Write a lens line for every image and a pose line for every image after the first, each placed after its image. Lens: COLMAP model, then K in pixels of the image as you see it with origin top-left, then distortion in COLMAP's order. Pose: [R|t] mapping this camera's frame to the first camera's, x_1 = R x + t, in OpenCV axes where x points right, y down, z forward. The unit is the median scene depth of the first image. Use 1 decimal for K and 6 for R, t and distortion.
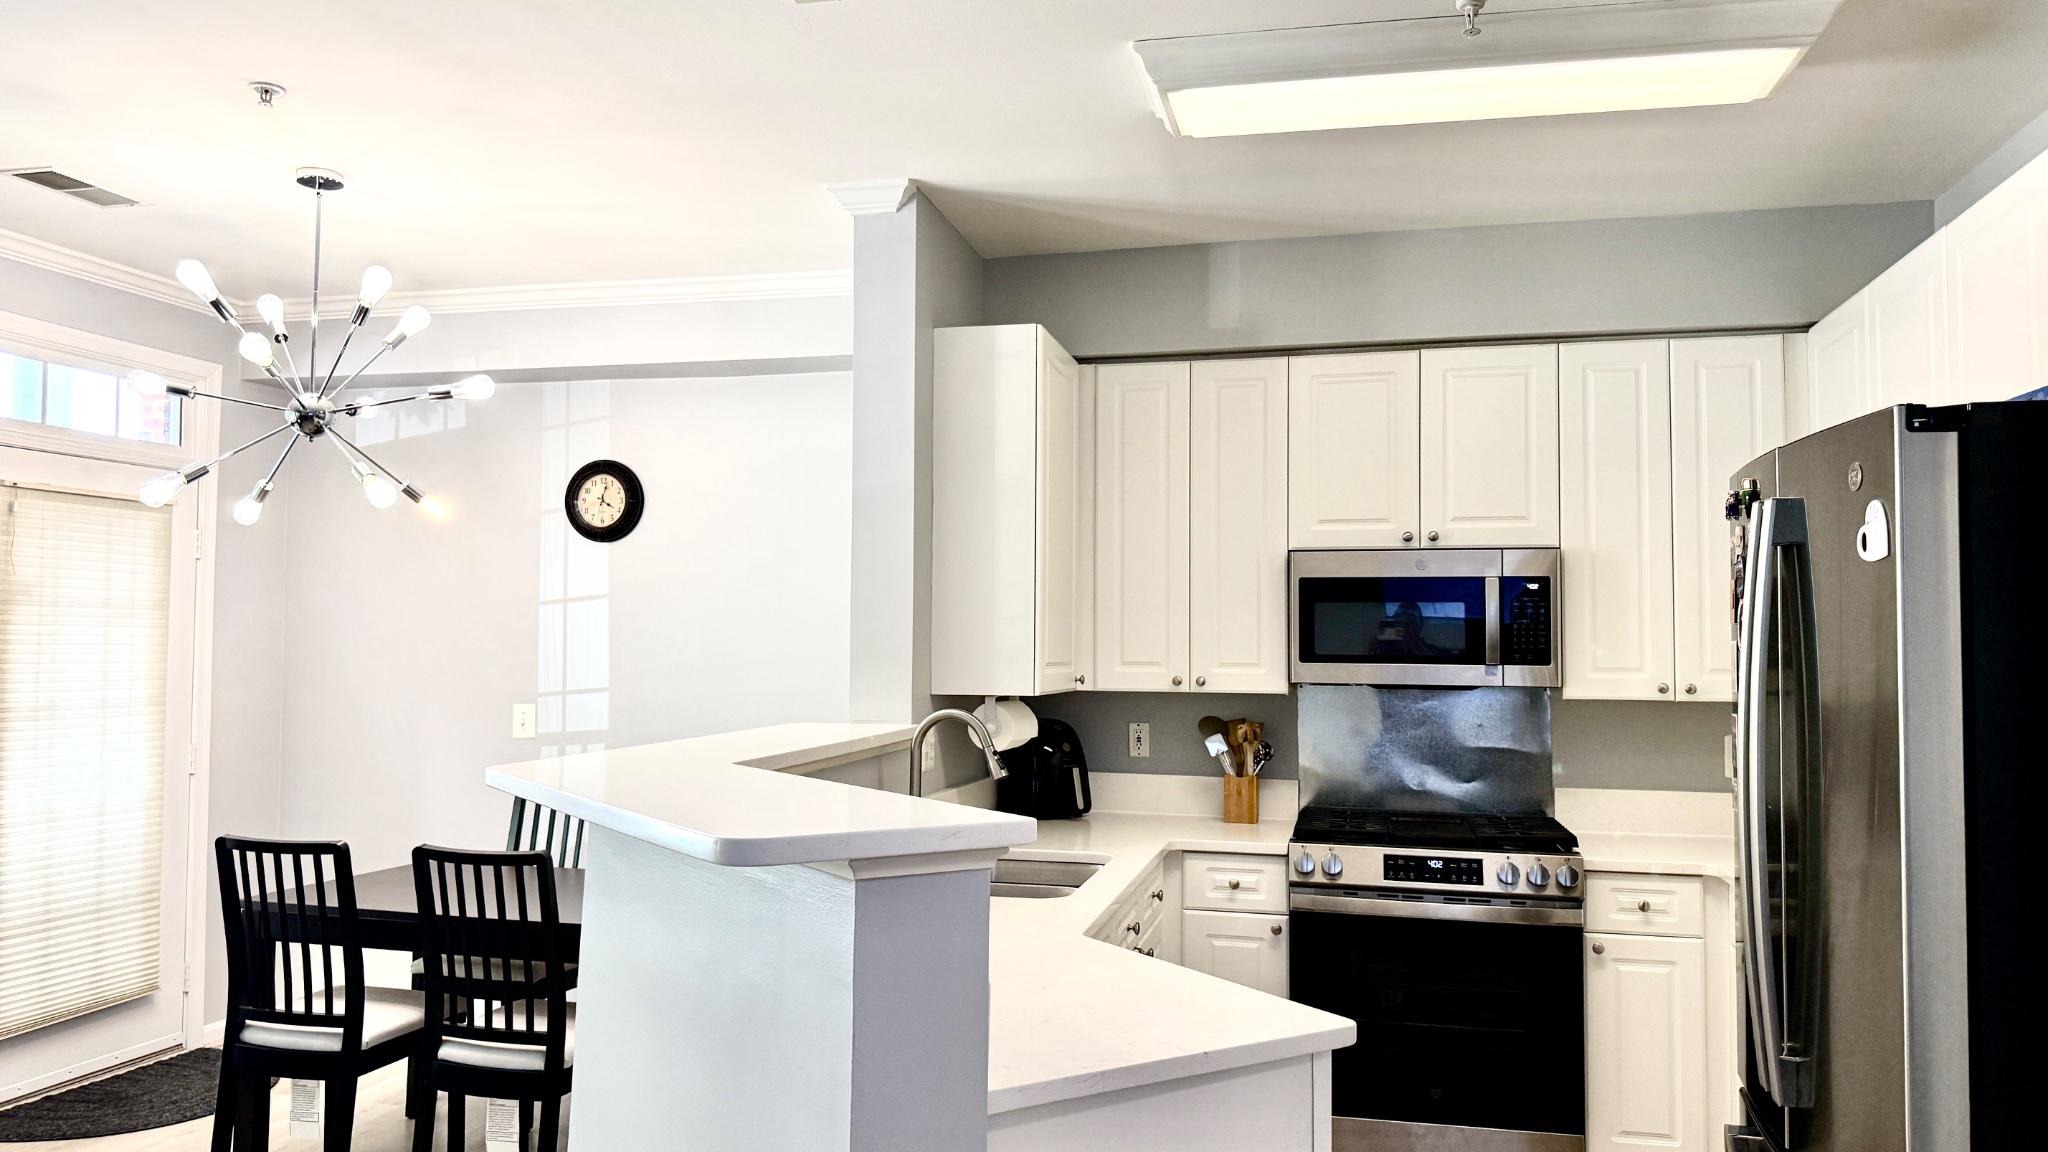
lens RADIAL K [[1510.4, 0, 1006.6], [0, 1510.4, 581.2], [0, 0, 1]] dist [0.084343, -0.036444]
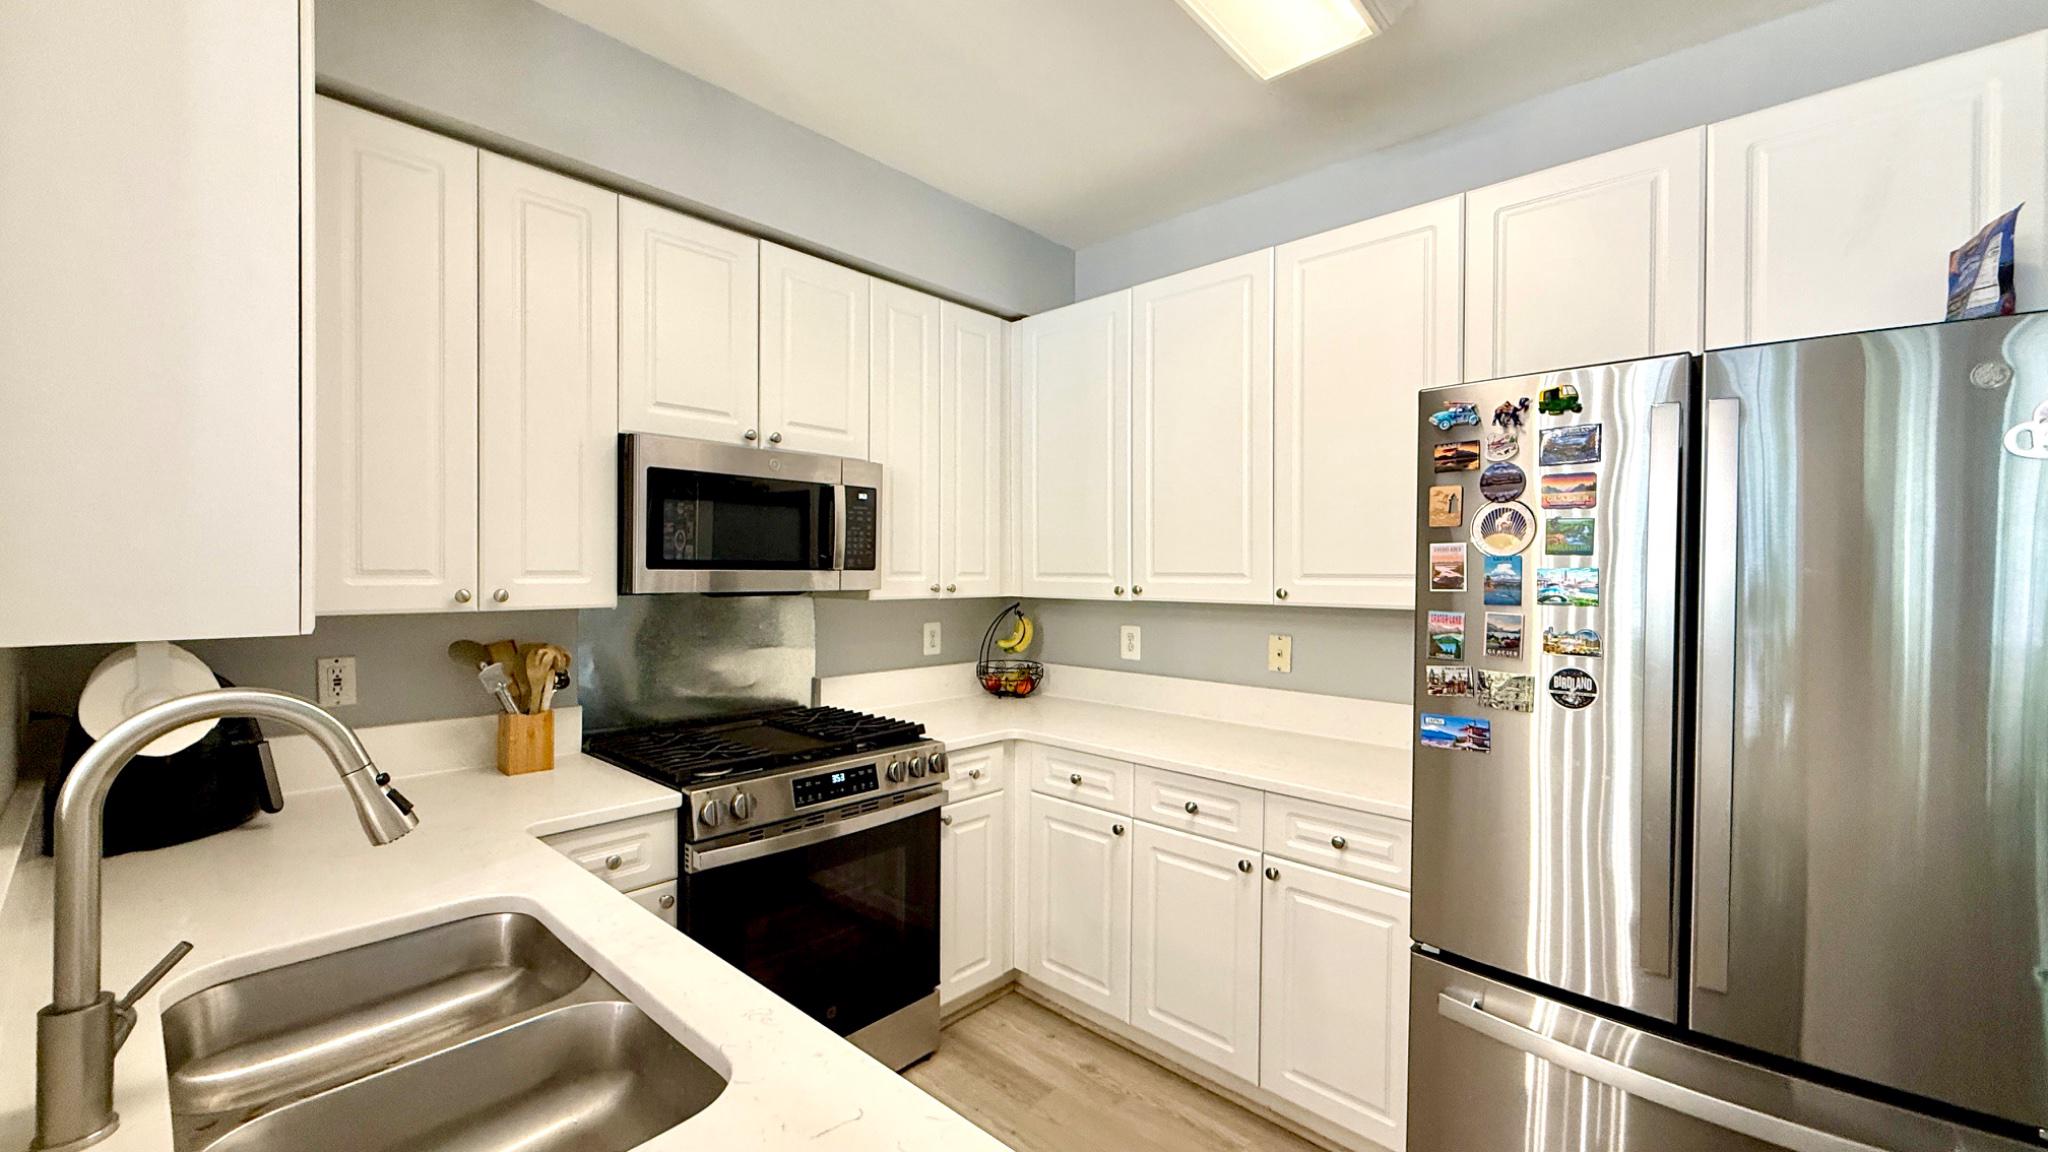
lens RADIAL K [[830.5, 0, 1032.0], [0, 830.5, 572.4], [0, 0, 1]] dist [0.002630, 0.000118]
pose [[0.482562, -0.007929, 0.875826, -0.108433], [-0.040553, 0.998684, 0.031386, 0.033520], [-0.874922, -0.050663, 0.481606, 0.615463]]
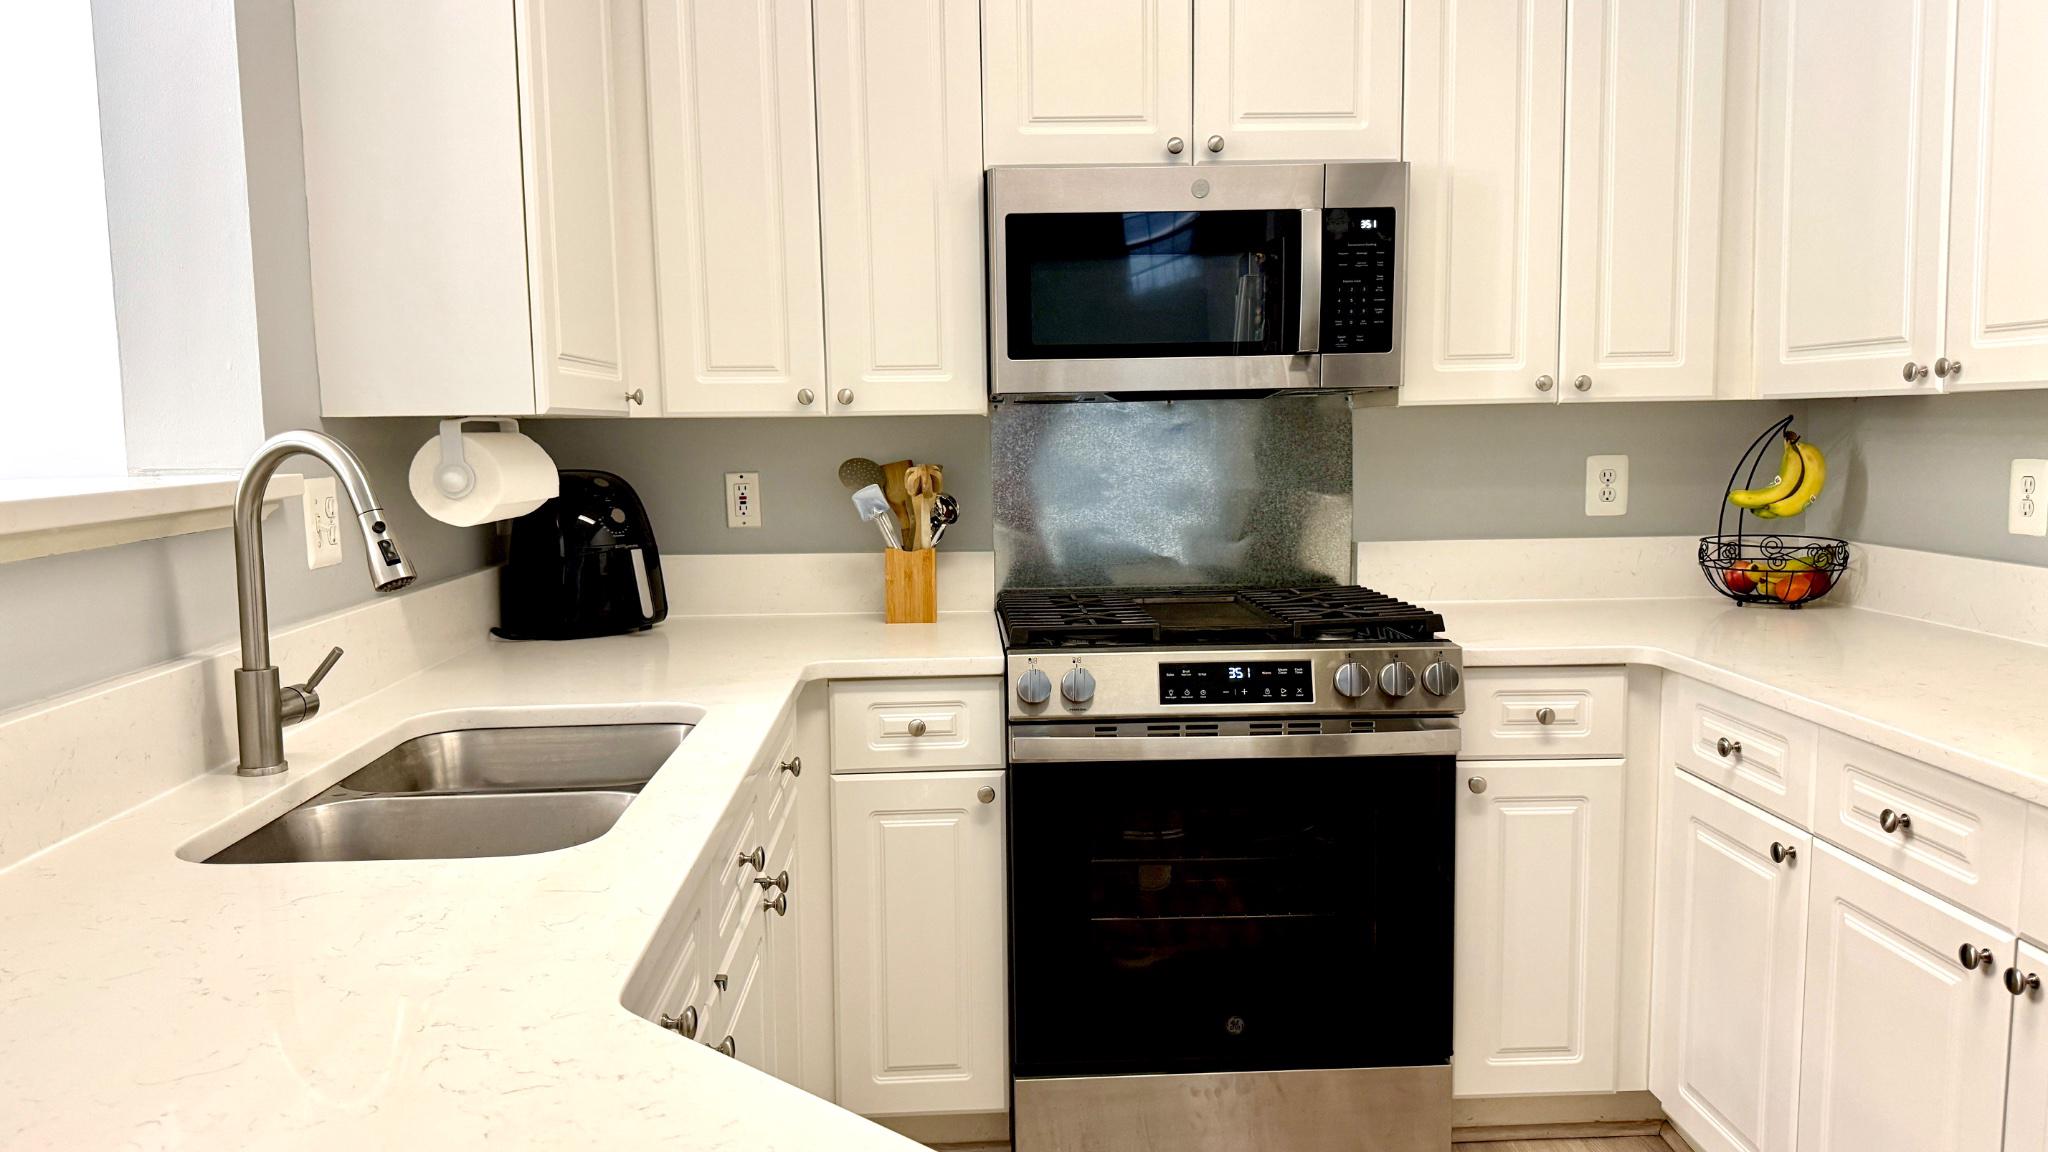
lens RADIAL K [[1510.4, 0, 1023.2], [0, 1510.4, 589.3], [0, 0, 1]] dist [0.084343, -0.036444]
pose [[0.960785, -0.052978, 0.272188, 0.030763], [0.011625, 0.988412, 0.151348, 0.055155], [-0.277052, -0.142249, 0.950267, 0.424750]]
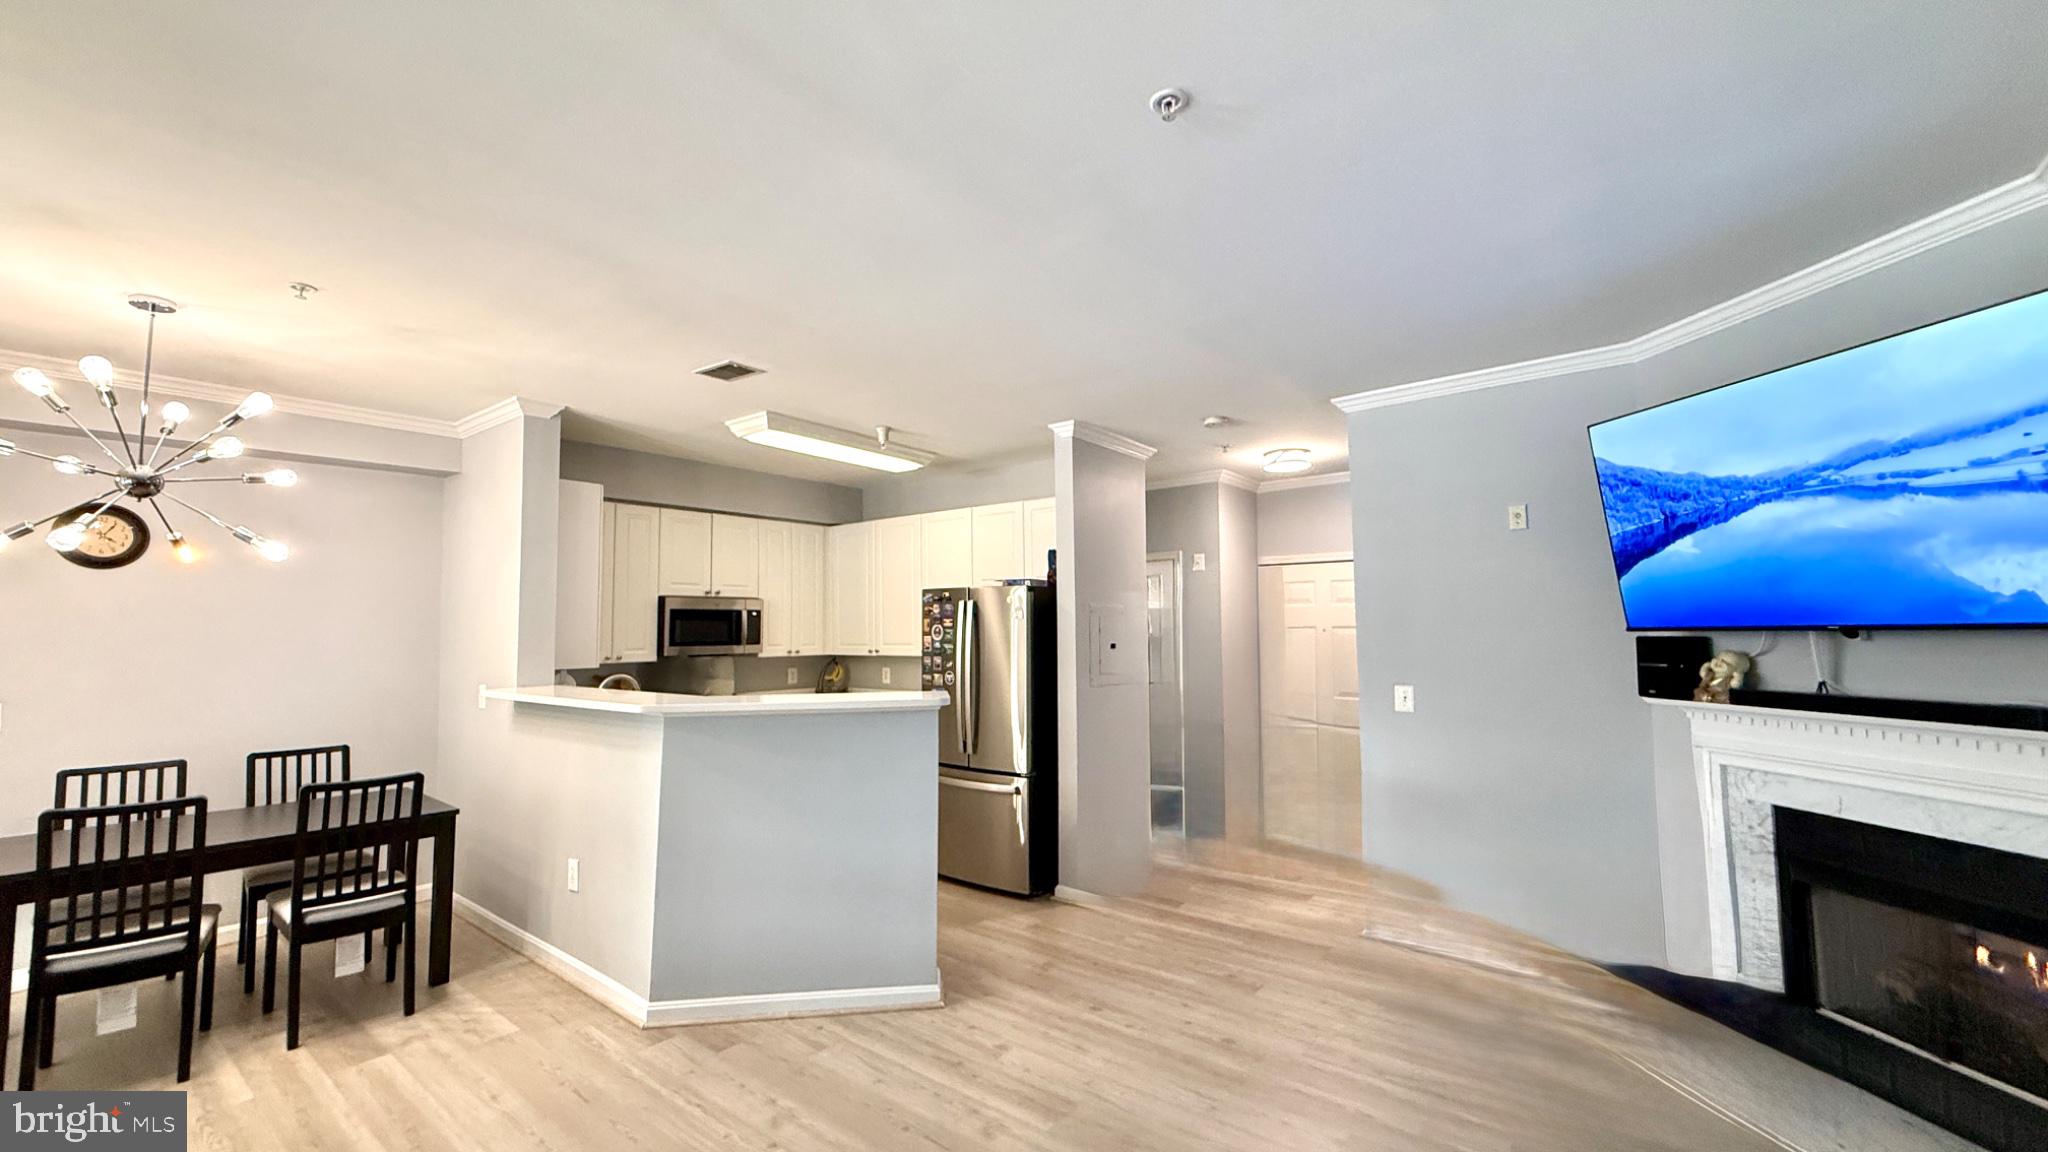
lens RADIAL K [[830.5, 0, 1021.5], [0, 830.5, 581.7], [0, 0, 1]] dist [0.002630, 0.000118]
pose [[0.422087, 0.039002, 0.905716, -0.727898], [-0.029394, 0.999138, -0.029327, -0.022437], [-0.906079, -0.014245, 0.422869, 0.010995]]
